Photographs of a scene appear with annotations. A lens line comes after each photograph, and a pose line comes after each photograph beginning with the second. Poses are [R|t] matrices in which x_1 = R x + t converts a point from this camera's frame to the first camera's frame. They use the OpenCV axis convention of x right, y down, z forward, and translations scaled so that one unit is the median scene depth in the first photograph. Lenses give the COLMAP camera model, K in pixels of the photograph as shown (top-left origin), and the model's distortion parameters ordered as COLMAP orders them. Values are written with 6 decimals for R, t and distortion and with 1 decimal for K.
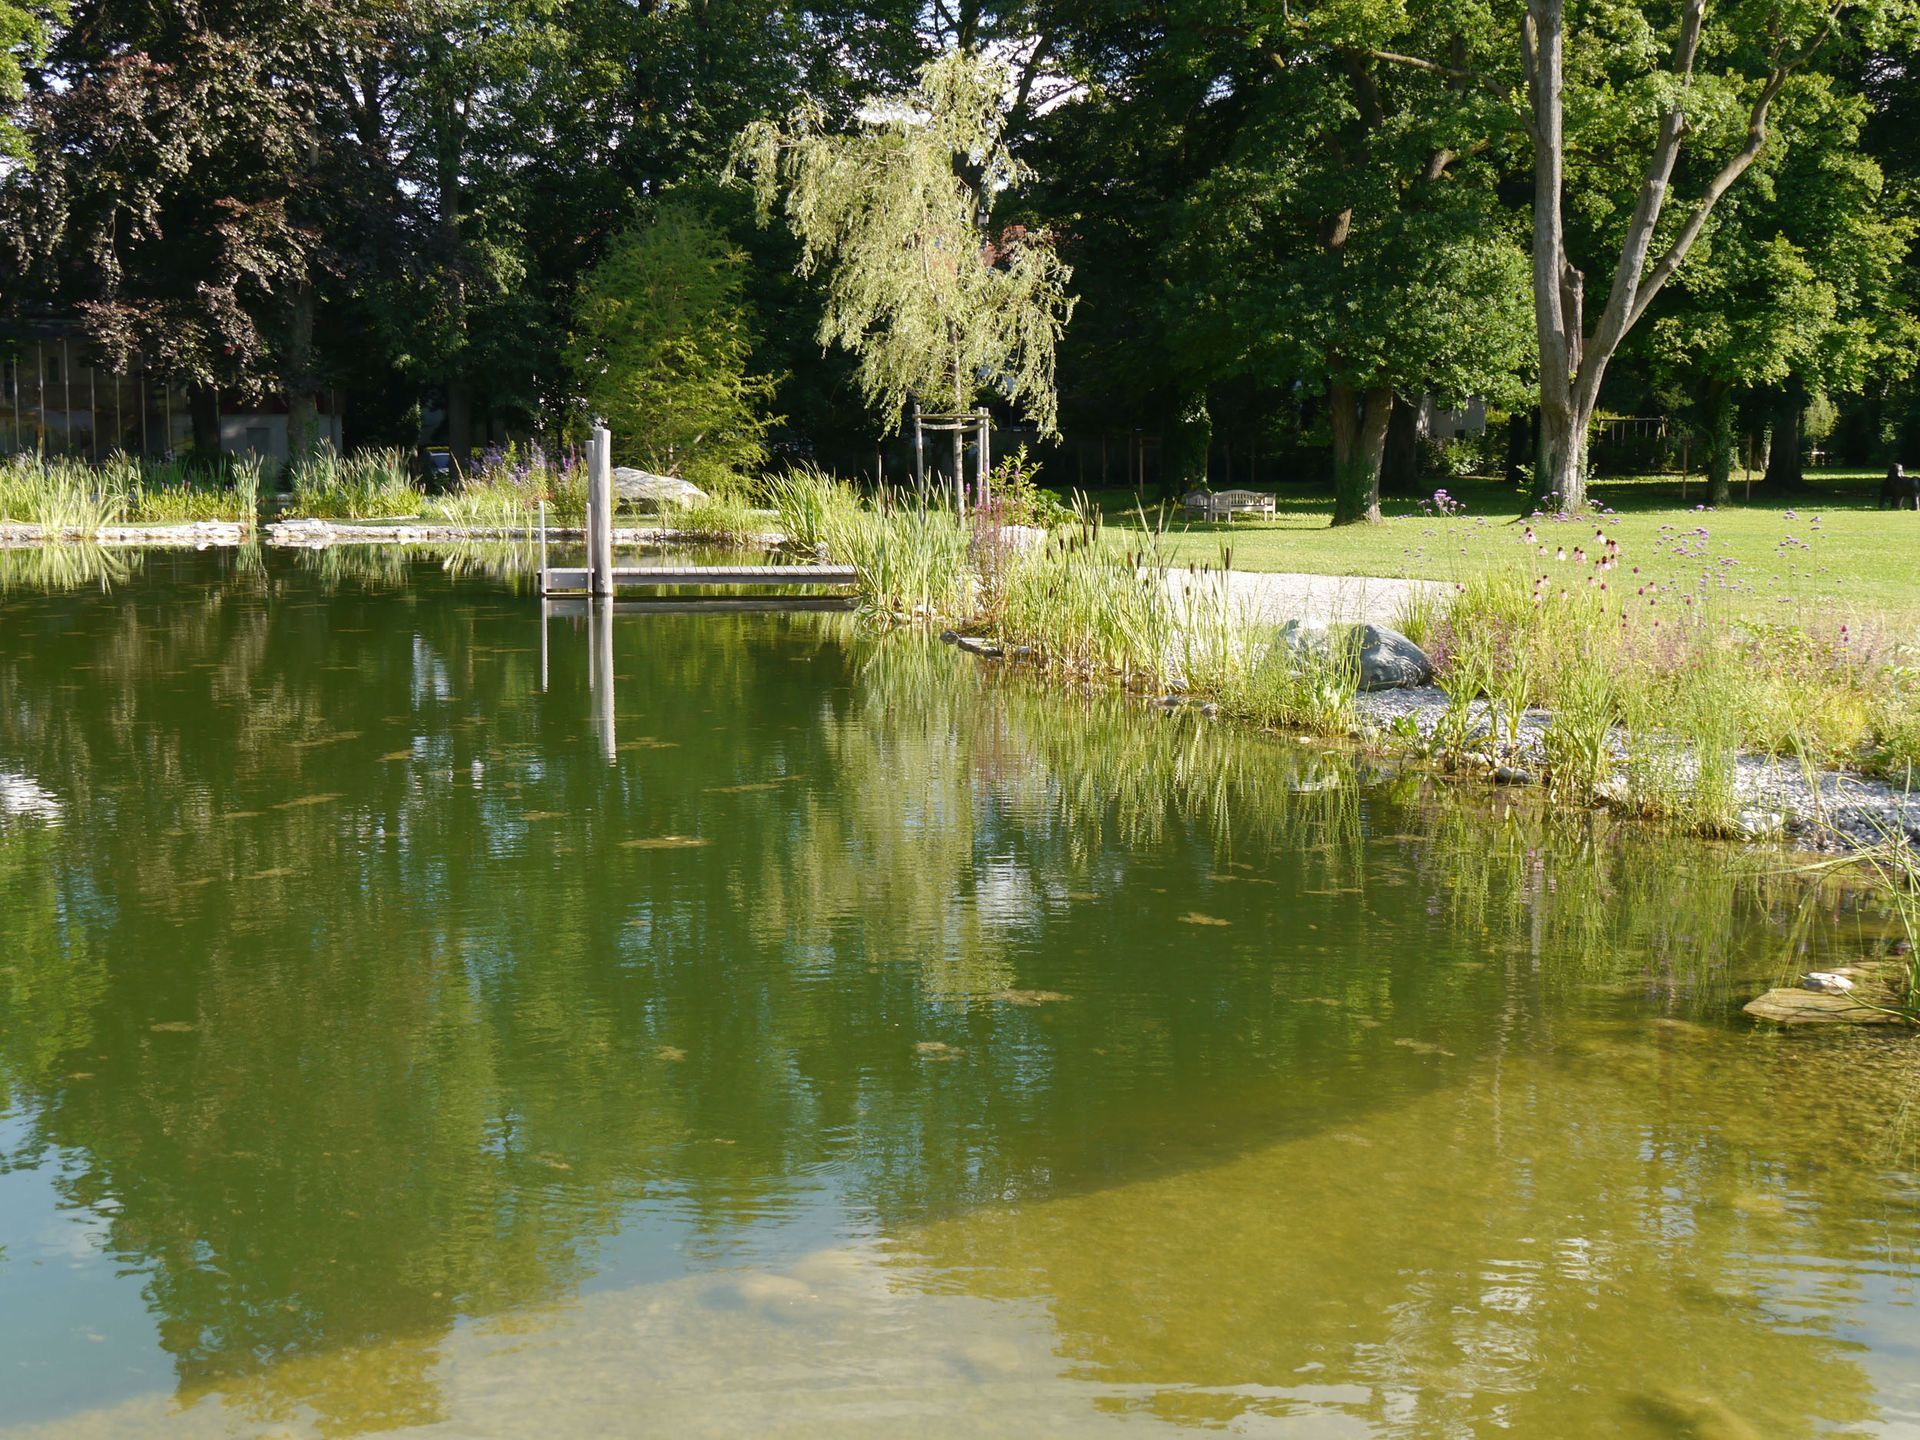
lens RADIAL K [[2324.7, 0, 960.0], [0, 2324.7, 720.0], [0, 0, 1]] dist [-0.002780, -0.016683]
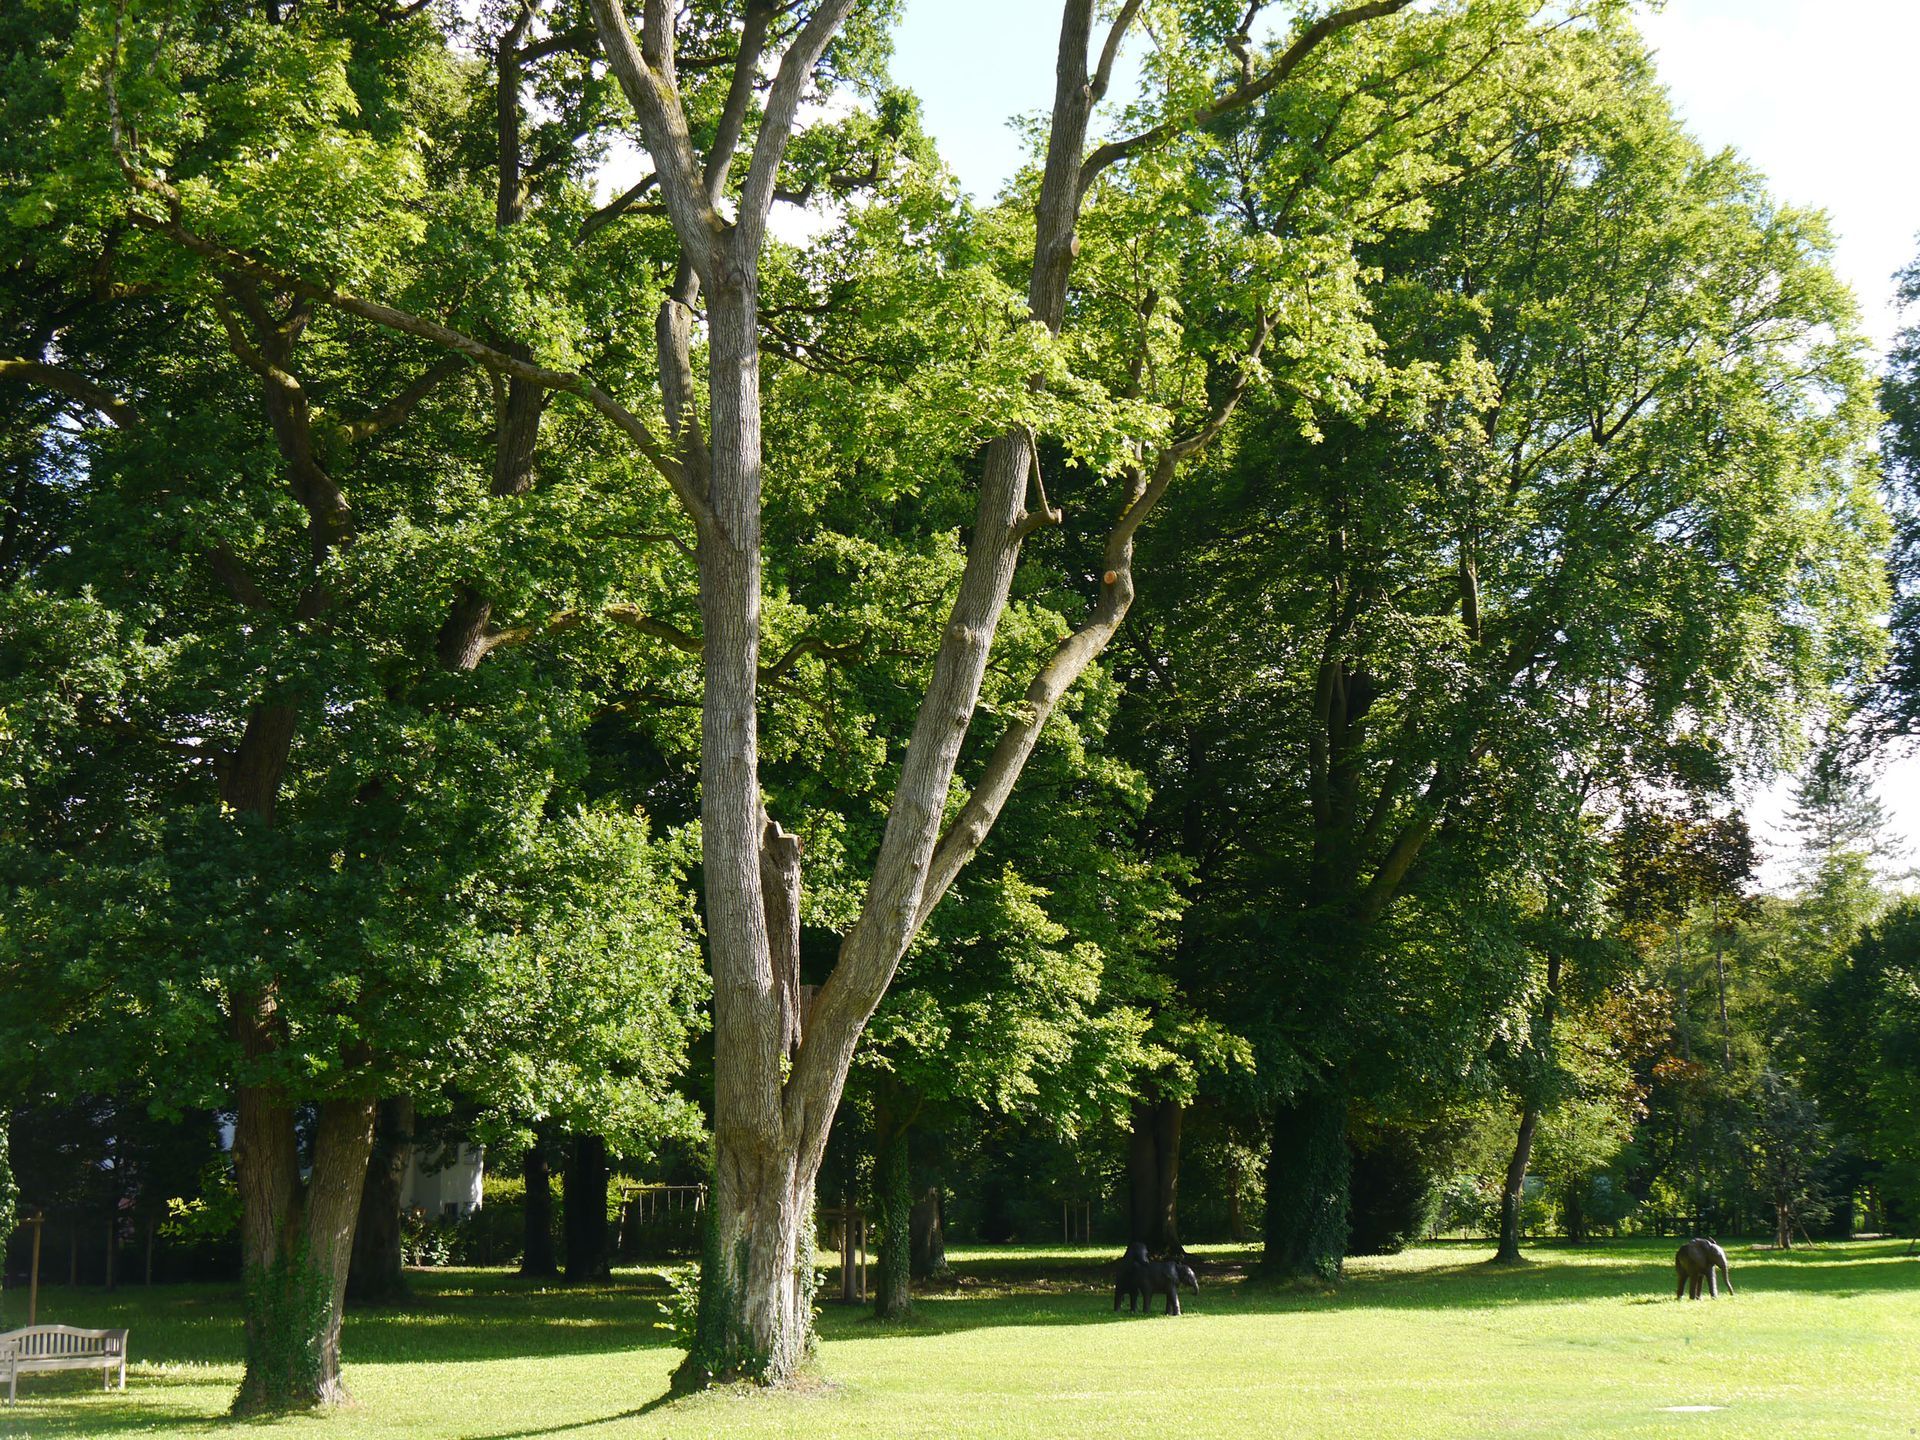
lens RADIAL K [[2324.7, 0, 960.0], [0, 2324.7, 720.0], [0, 0, 1]] dist [-0.002780, -0.016683]
pose [[0.907007, 0.070025, 0.415252, 0.111250], [0.069080, 0.947980, -0.310746, -0.074652], [-0.415410, 0.310534, 0.854987, 0.626451]]
